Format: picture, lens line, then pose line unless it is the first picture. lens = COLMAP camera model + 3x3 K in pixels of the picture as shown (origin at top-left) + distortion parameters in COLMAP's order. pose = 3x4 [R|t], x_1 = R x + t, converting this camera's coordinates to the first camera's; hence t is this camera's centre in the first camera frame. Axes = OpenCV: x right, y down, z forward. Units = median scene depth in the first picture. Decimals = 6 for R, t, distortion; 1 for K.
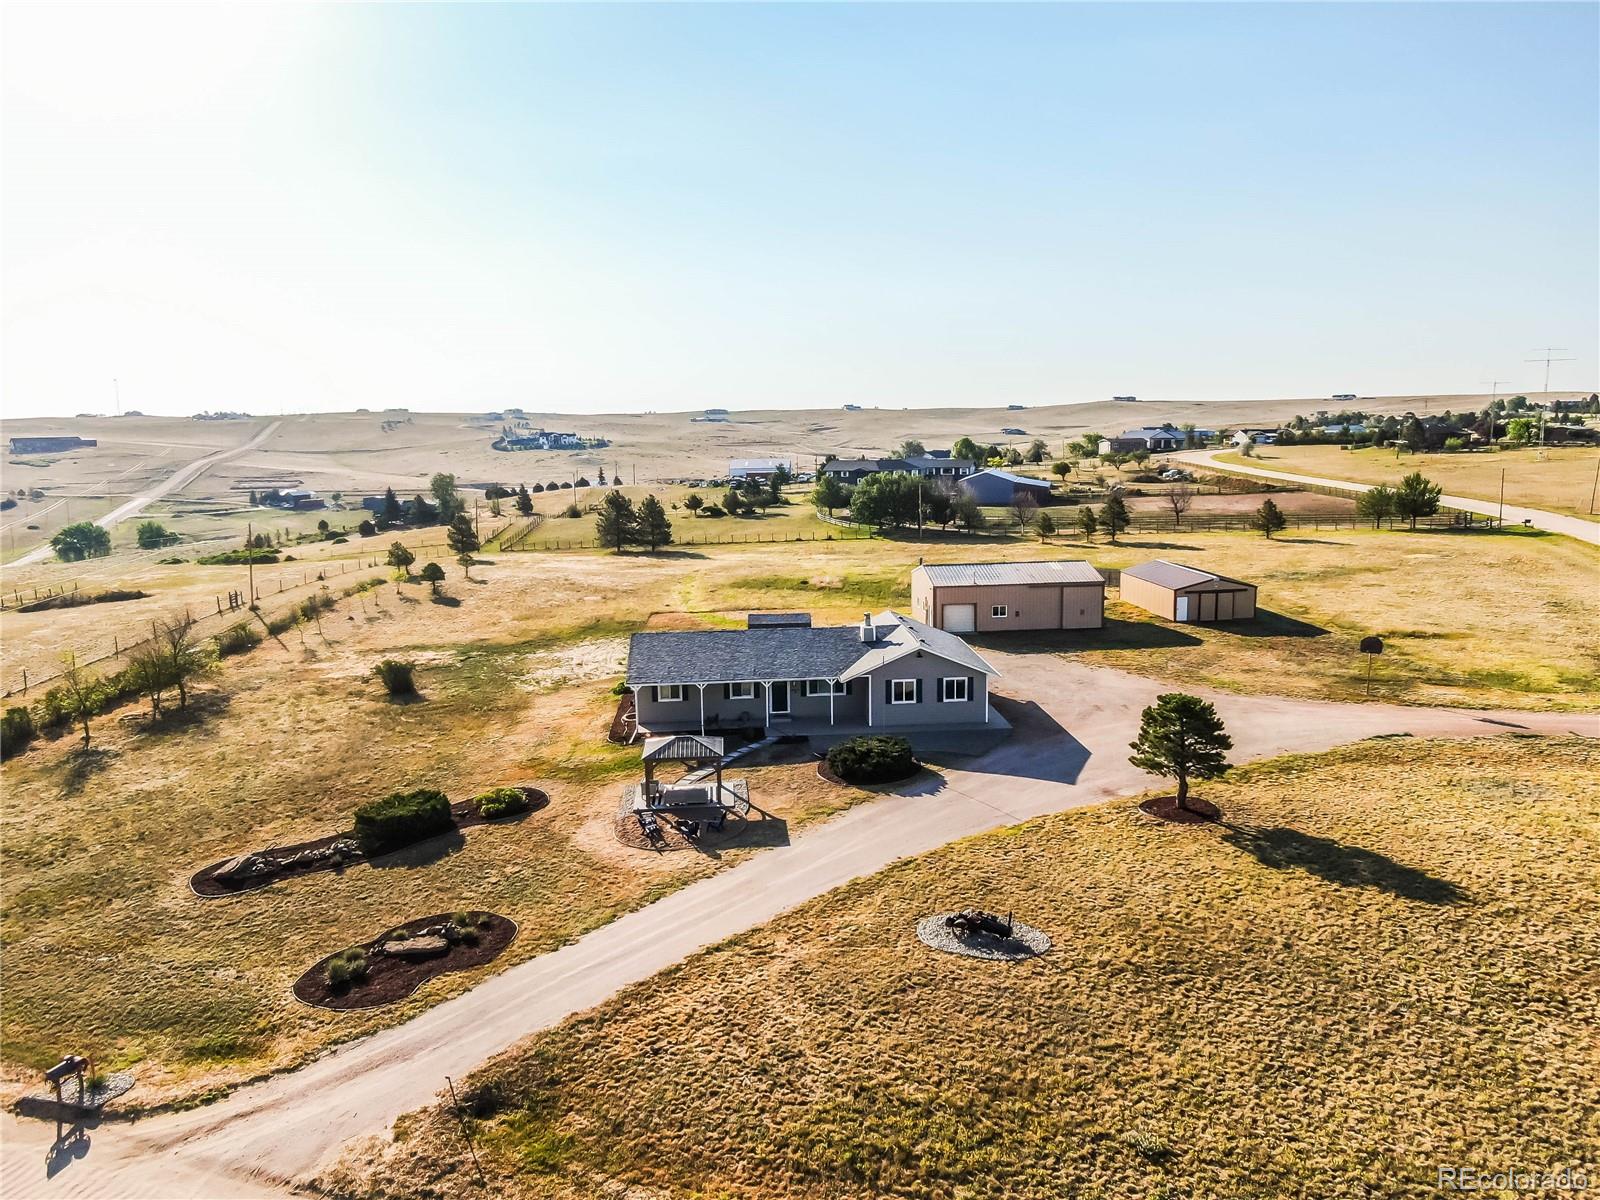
lens RADIAL K [[1141.3, 0, 800.0], [0, 1141.3, 600.0], [0, 0, 1]] dist [-0.019042, -0.002143]
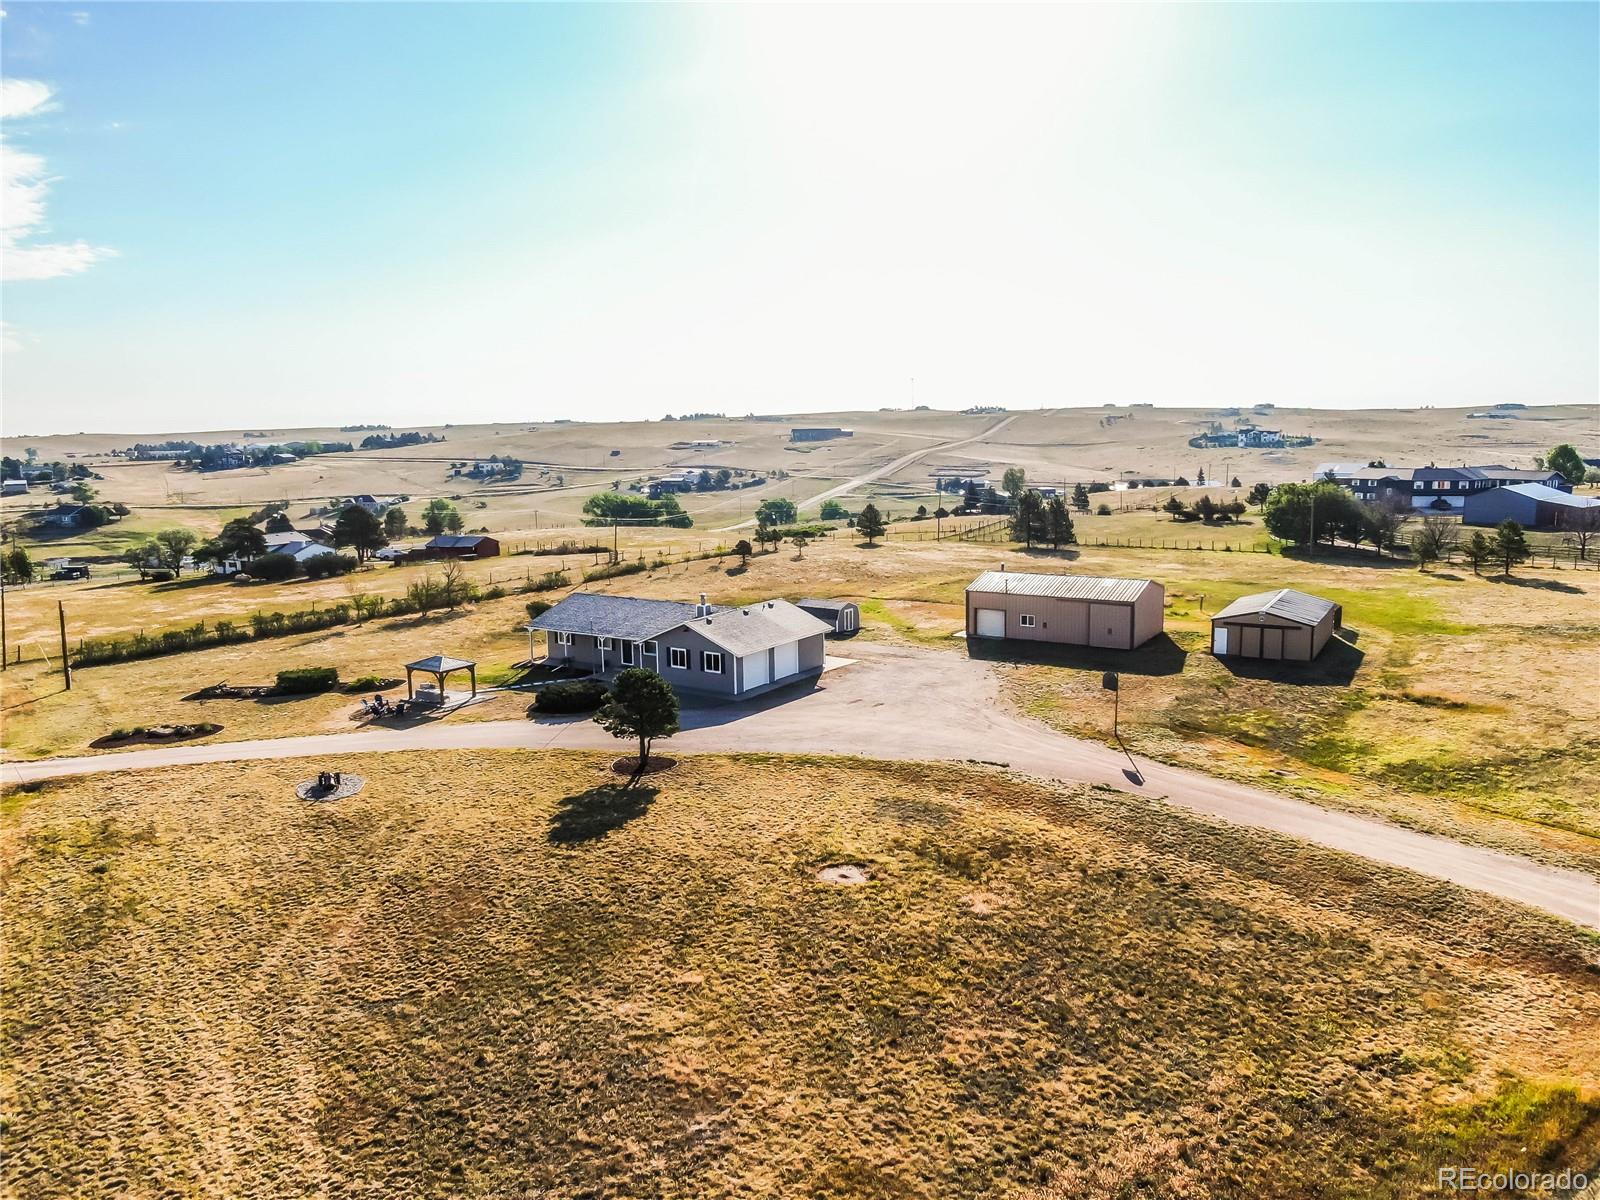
lens RADIAL K [[1141.3, 0, 800.0], [0, 1141.3, 600.0], [0, 0, 1]] dist [-0.019042, -0.002143]
pose [[0.790988, 0.098858, -0.603792, 0.324506], [-0.095675, 0.994705, 0.037525, -0.014005], [0.604305, 0.028086, 0.796258, 0.038019]]
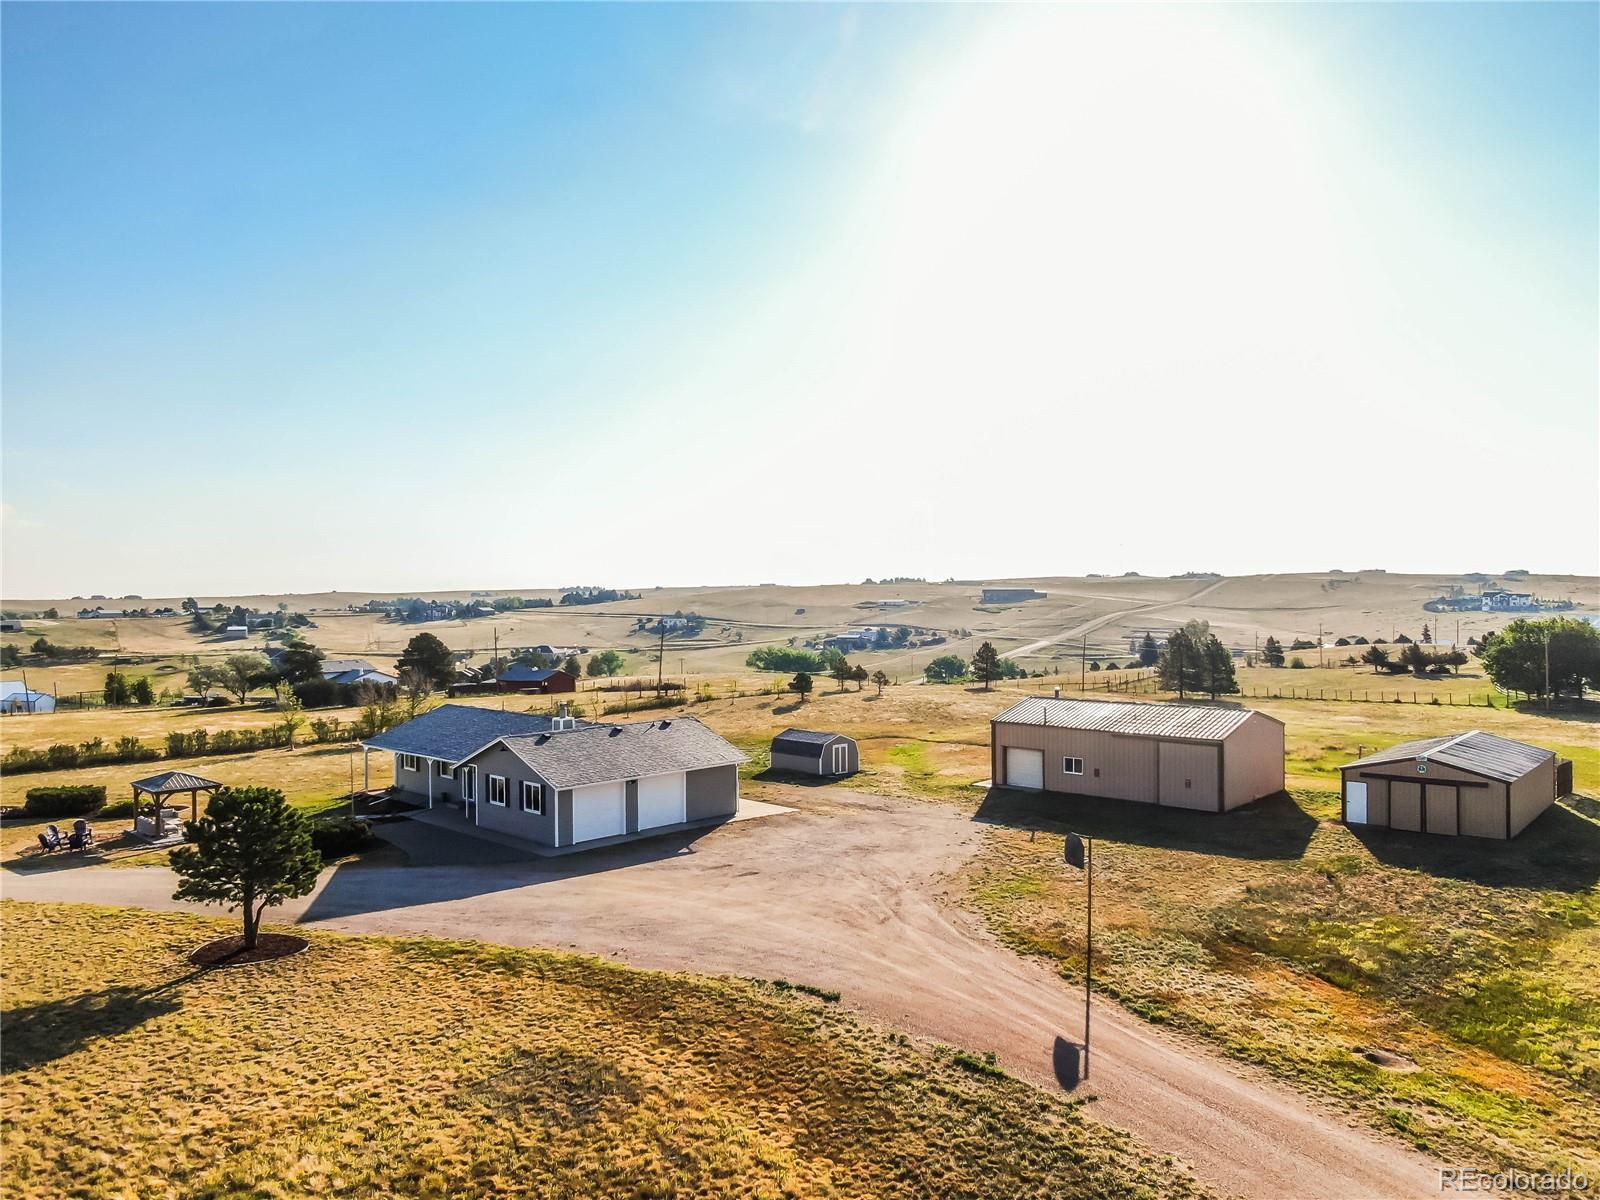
lens RADIAL K [[1141.3, 0, 800.0], [0, 1141.3, 600.0], [0, 0, 1]] dist [-0.019042, -0.002143]
pose [[0.665526, 0.016546, -0.746191, 0.304362], [-0.123085, 0.988499, -0.087861, -0.004460], [0.736155, 0.150319, 0.659909, 0.206939]]
